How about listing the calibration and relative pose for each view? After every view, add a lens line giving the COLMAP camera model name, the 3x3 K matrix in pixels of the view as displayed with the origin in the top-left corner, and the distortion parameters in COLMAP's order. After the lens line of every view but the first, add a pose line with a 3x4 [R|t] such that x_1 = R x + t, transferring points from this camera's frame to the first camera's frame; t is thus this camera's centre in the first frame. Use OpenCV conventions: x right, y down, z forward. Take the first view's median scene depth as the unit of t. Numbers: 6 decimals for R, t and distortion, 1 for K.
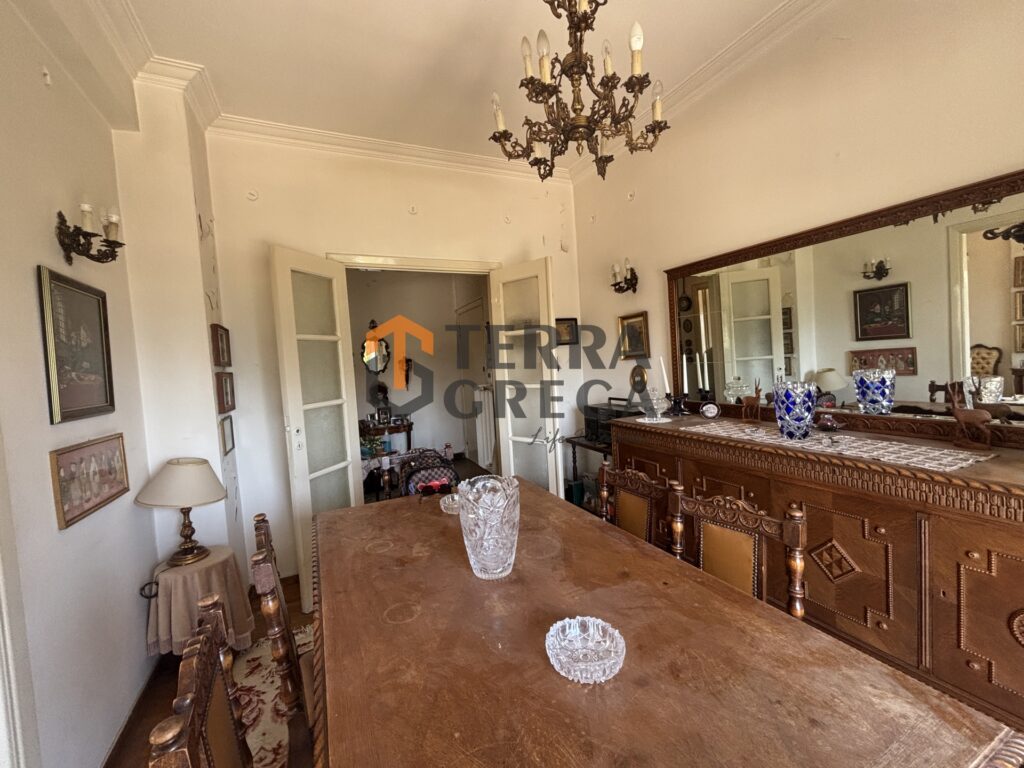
lens RADIAL K [[415.8, 0, 510.1], [0, 415.8, 381.6], [0, 0, 1]] dist [-0.000066, 0.000851]
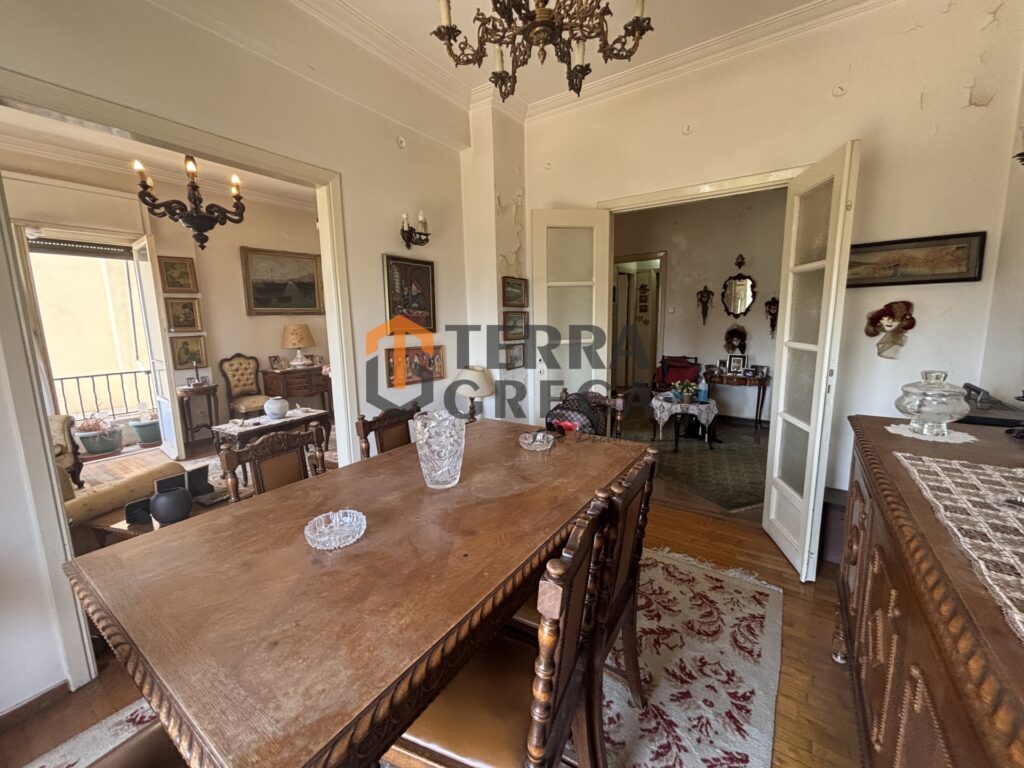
lens RADIAL K [[415.8, 0, 510.9], [0, 415.8, 383.4], [0, 0, 1]] dist [-0.000066, 0.000851]
pose [[0.502462, 0.183622, -0.844876, 0.565228], [-0.051711, 0.981821, 0.182632, -0.041139], [0.863051, -0.048076, 0.502823, 0.304162]]
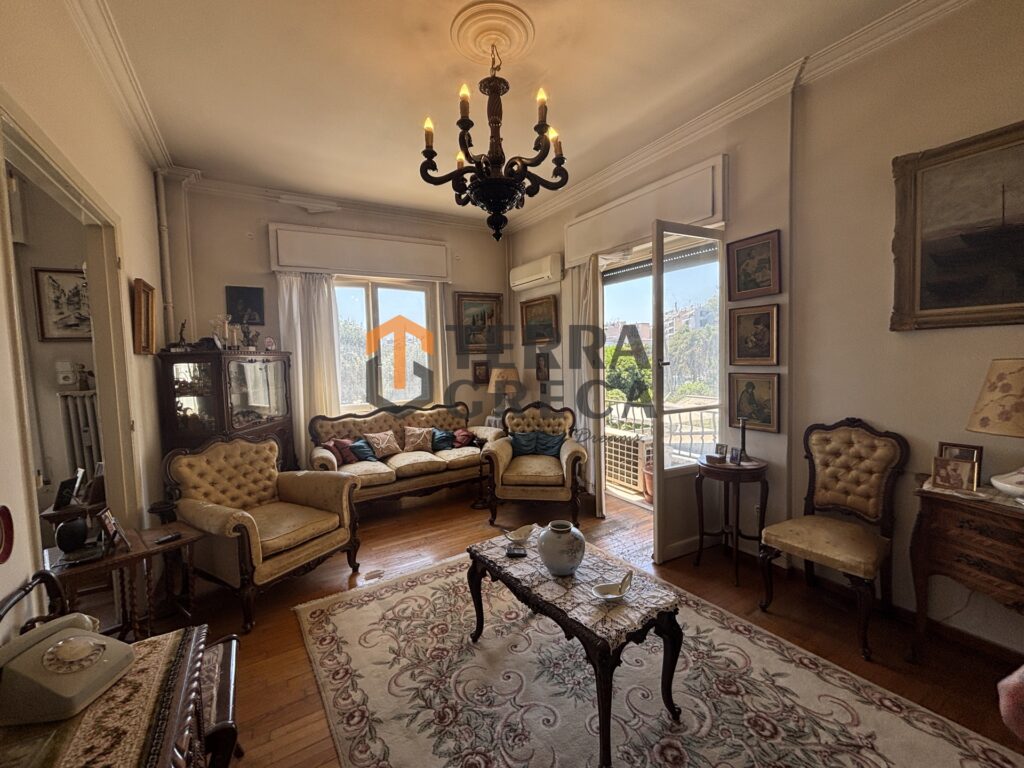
lens RADIAL K [[415.8, 0, 509.2], [0, 415.8, 380.7], [0, 0, 1]] dist [-0.000066, 0.000851]
pose [[-0.990934, 0.092684, -0.097256, -1.245618], [0.081428, 0.990145, 0.113936, 0.020730], [0.106858, 0.104984, -0.988716, 1.062661]]
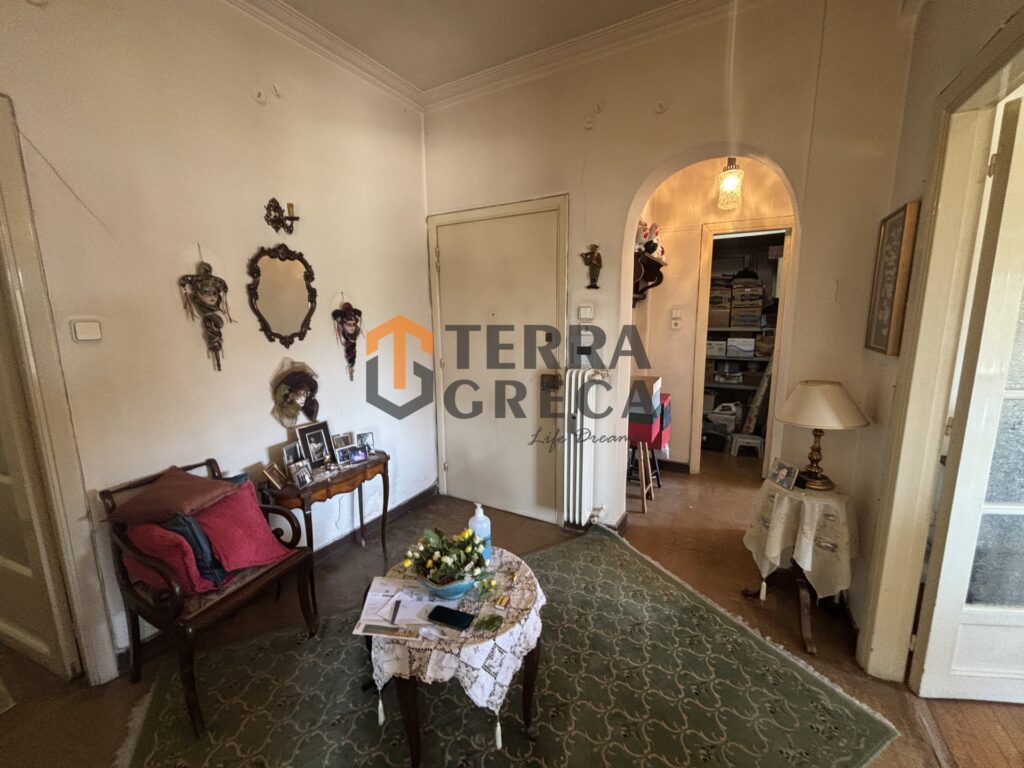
lens RADIAL K [[415.8, 0, 506.9], [0, 415.8, 380.8], [0, 0, 1]] dist [-0.000066, 0.000851]
pose [[0.804481, -0.048983, 0.591955, -0.992463], [-0.007046, 0.995737, 0.091971, -0.053678], [-0.593936, -0.078160, 0.800707, 1.417844]]
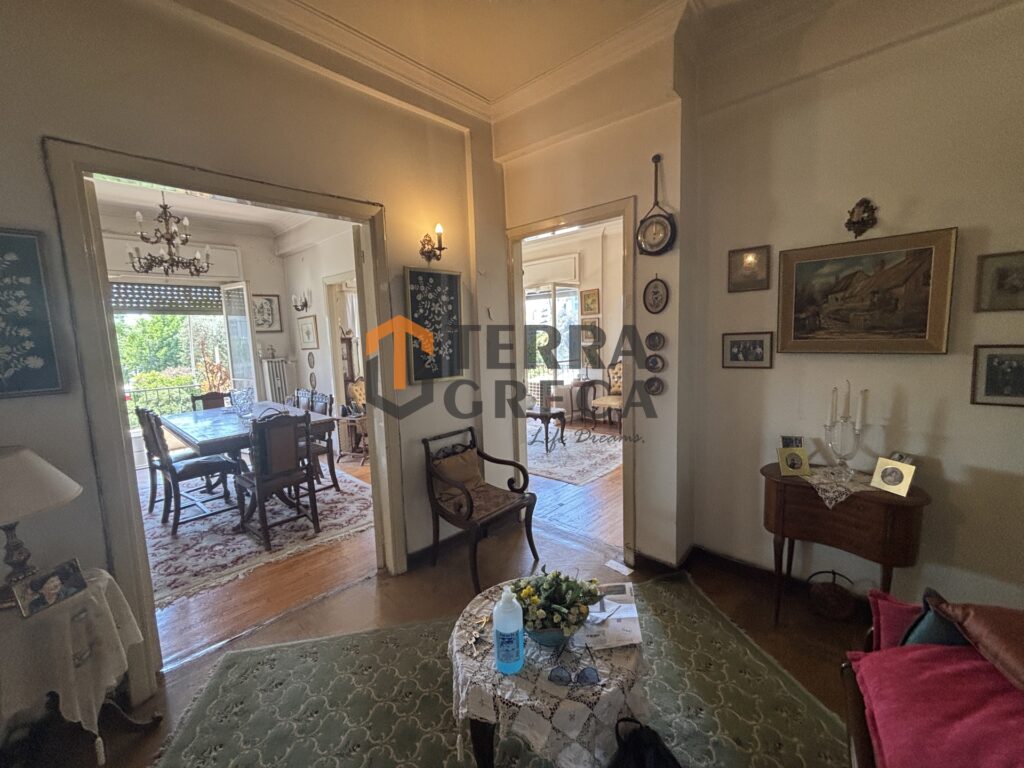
lens RADIAL K [[415.8, 0, 506.1], [0, 415.8, 382.1], [0, 0, 1]] dist [-0.000066, 0.000851]
pose [[-0.929391, 0.131492, -0.344879, -0.450191], [0.071522, 0.980838, 0.181224, -0.126459], [0.362100, 0.143762, -0.920987, 2.485888]]
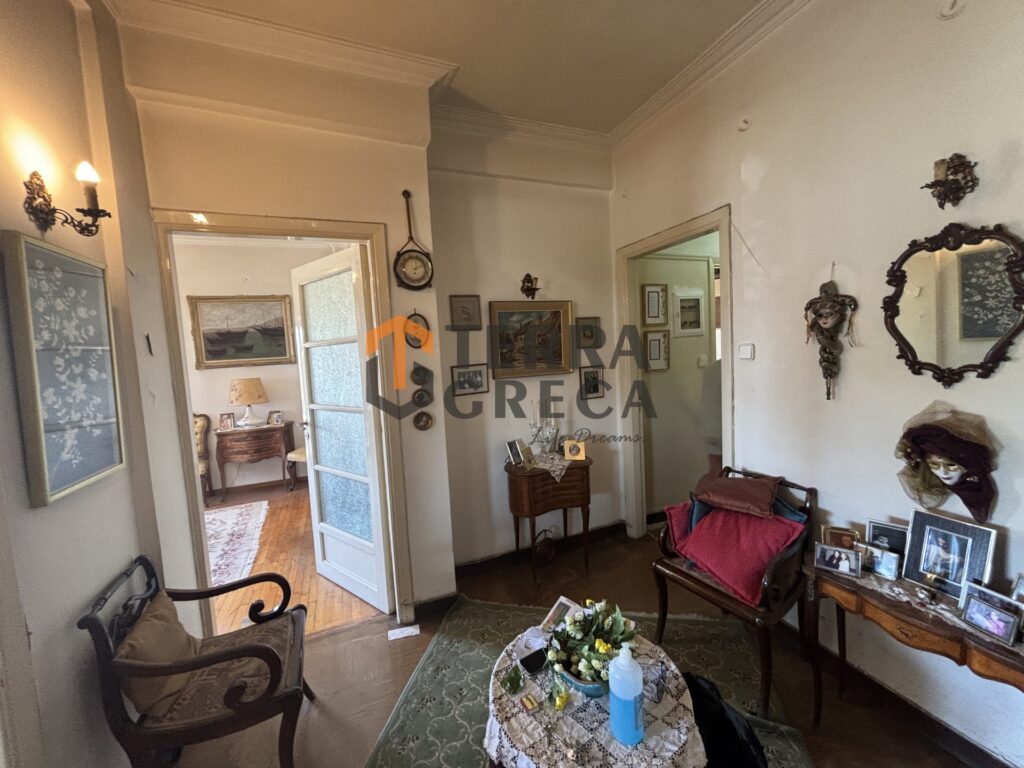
lens RADIAL K [[415.8, 0, 512.1], [0, 415.8, 381.4], [0, 0, 1]] dist [-0.000066, 0.000851]
pose [[-0.039185, 0.140984, -0.989236, -0.158718], [0.007435, 0.990010, 0.140799, -0.140323], [0.999204, -0.001838, -0.039842, 1.911399]]
